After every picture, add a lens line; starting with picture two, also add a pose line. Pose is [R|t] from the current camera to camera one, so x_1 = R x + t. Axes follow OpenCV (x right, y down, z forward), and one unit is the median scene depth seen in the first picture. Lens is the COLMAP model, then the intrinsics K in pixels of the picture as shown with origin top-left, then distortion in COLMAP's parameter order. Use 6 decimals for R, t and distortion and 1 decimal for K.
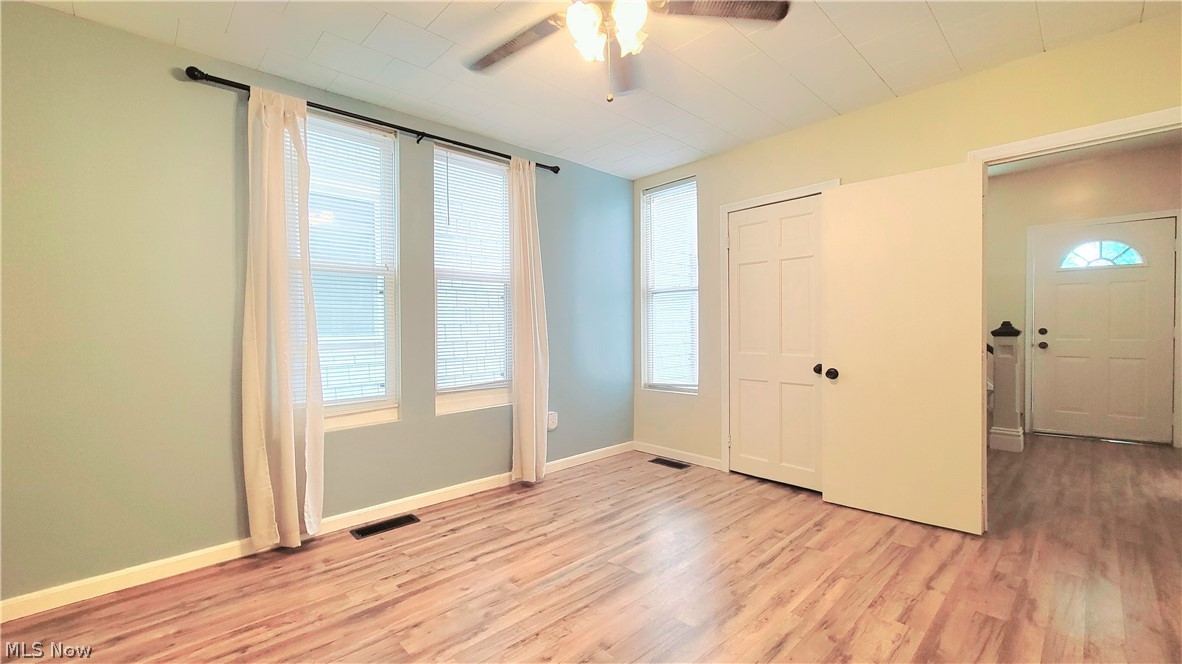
lens RADIAL K [[475.1, 0, 589.4], [0, 475.1, 339.4], [0, 0, 1]] dist [-0.002975, 0.000283]
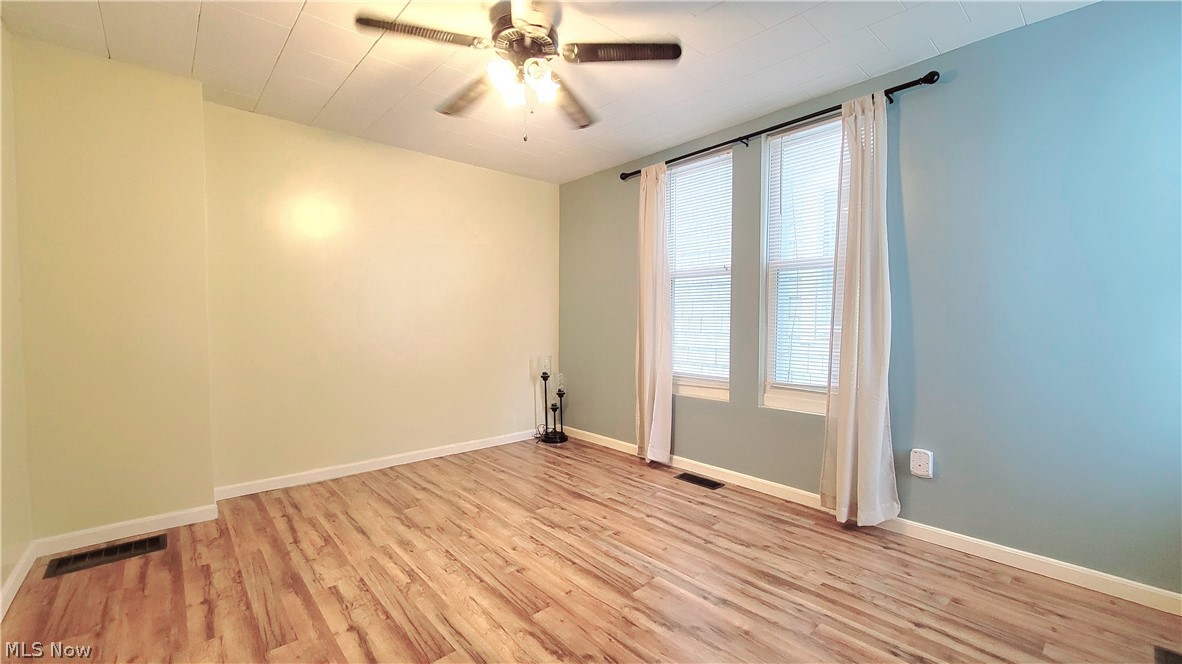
lens RADIAL K [[484.9, 0, 593.1], [0, 484.9, 332.7], [0, 0, 1]] dist [-0.001062, 0.000155]
pose [[-0.025782, 0.042628, -0.998758, 0.852187], [-0.025823, 0.998729, 0.043293, -0.038702], [0.999334, 0.026907, -0.024648, 0.785293]]
